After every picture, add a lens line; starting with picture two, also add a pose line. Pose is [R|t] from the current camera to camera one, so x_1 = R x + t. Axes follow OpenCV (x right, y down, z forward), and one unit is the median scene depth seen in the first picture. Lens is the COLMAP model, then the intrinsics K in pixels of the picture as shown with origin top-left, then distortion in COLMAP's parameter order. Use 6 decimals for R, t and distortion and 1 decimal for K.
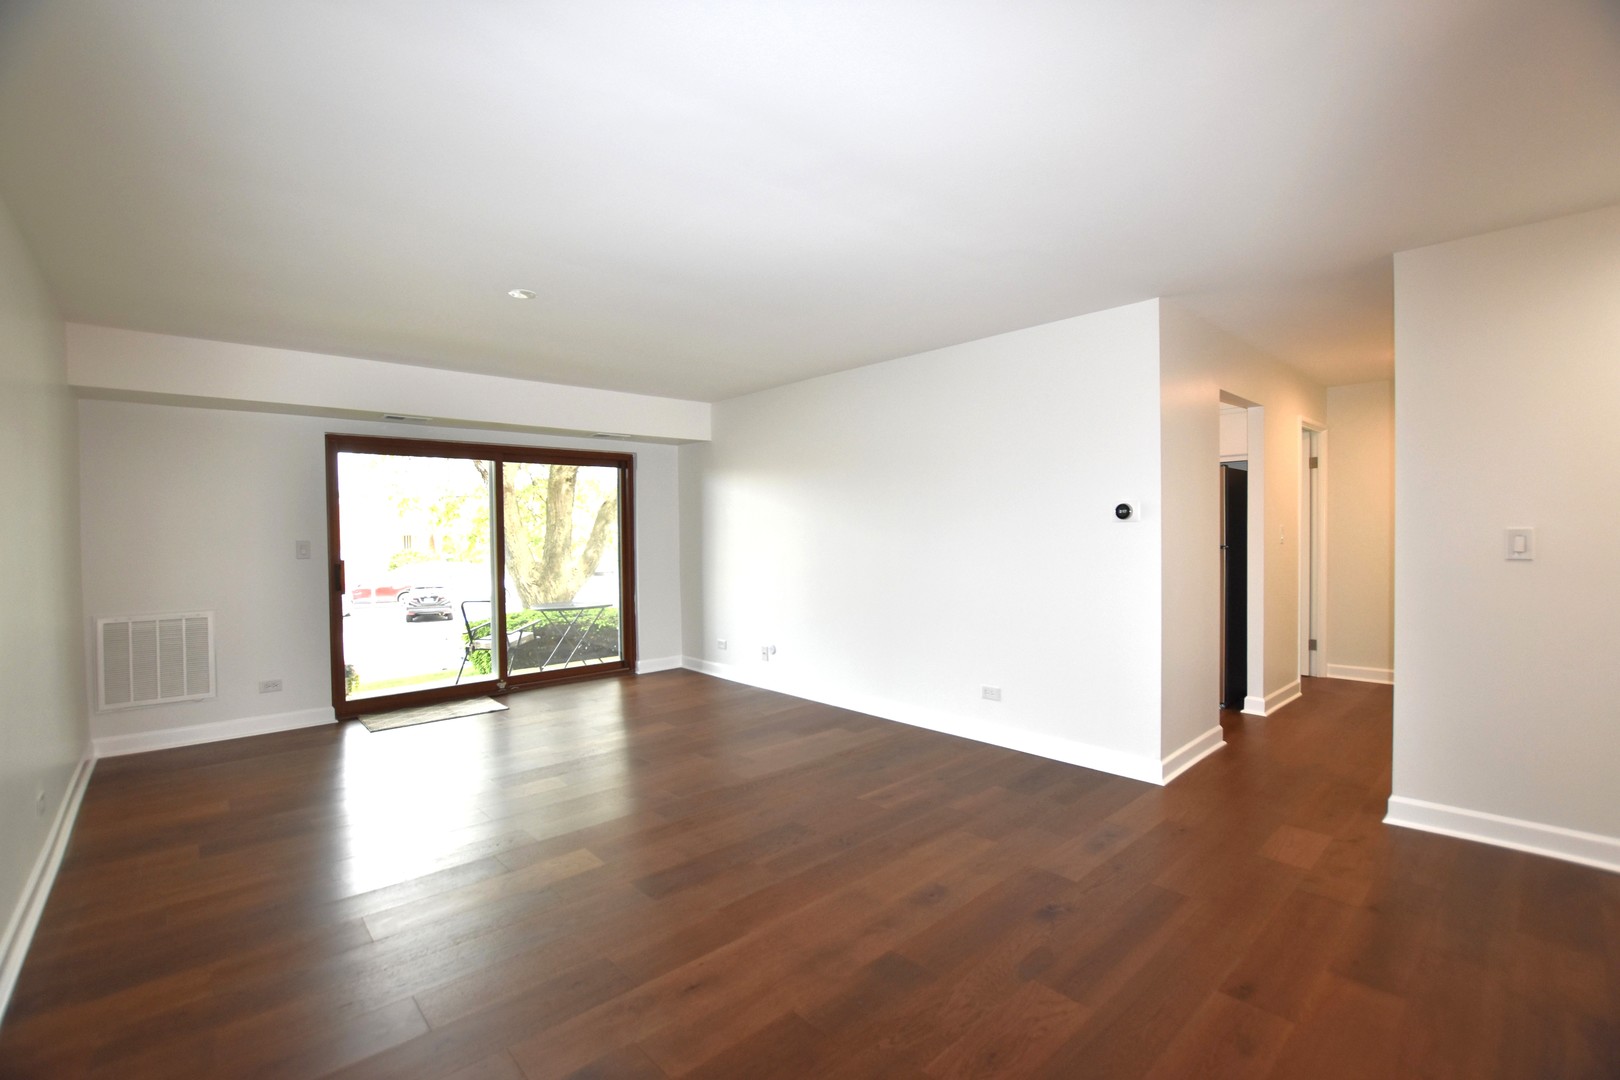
lens RADIAL K [[712.1, 0, 815.9], [0, 712.1, 540.8], [0, 0, 1]] dist [-0.022877, 0.000030]
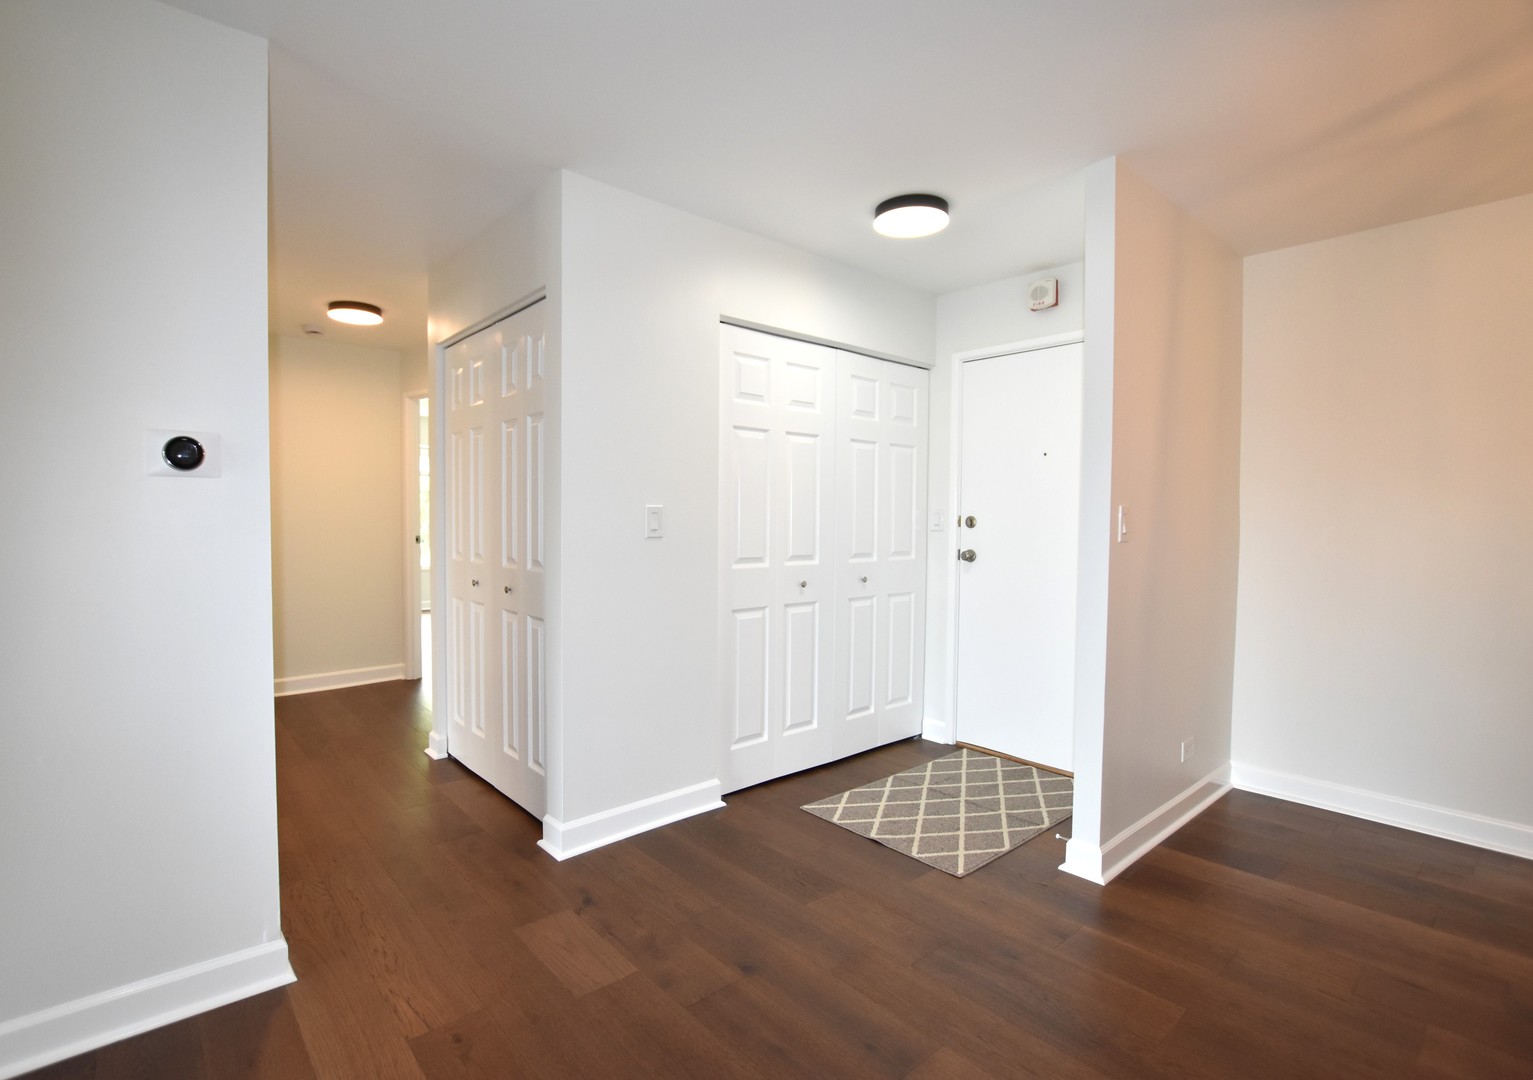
lens RADIAL K [[737.8, 0, 734.1], [0, 737.8, 542.1], [0, 0, 1]] dist [-0.016584, 0.000018]
pose [[0.043098, -0.023816, 0.998787, -0.037970], [0.002417, 0.999715, 0.023734, 0.008265], [-0.999068, 0.001391, 0.043143, 0.832441]]
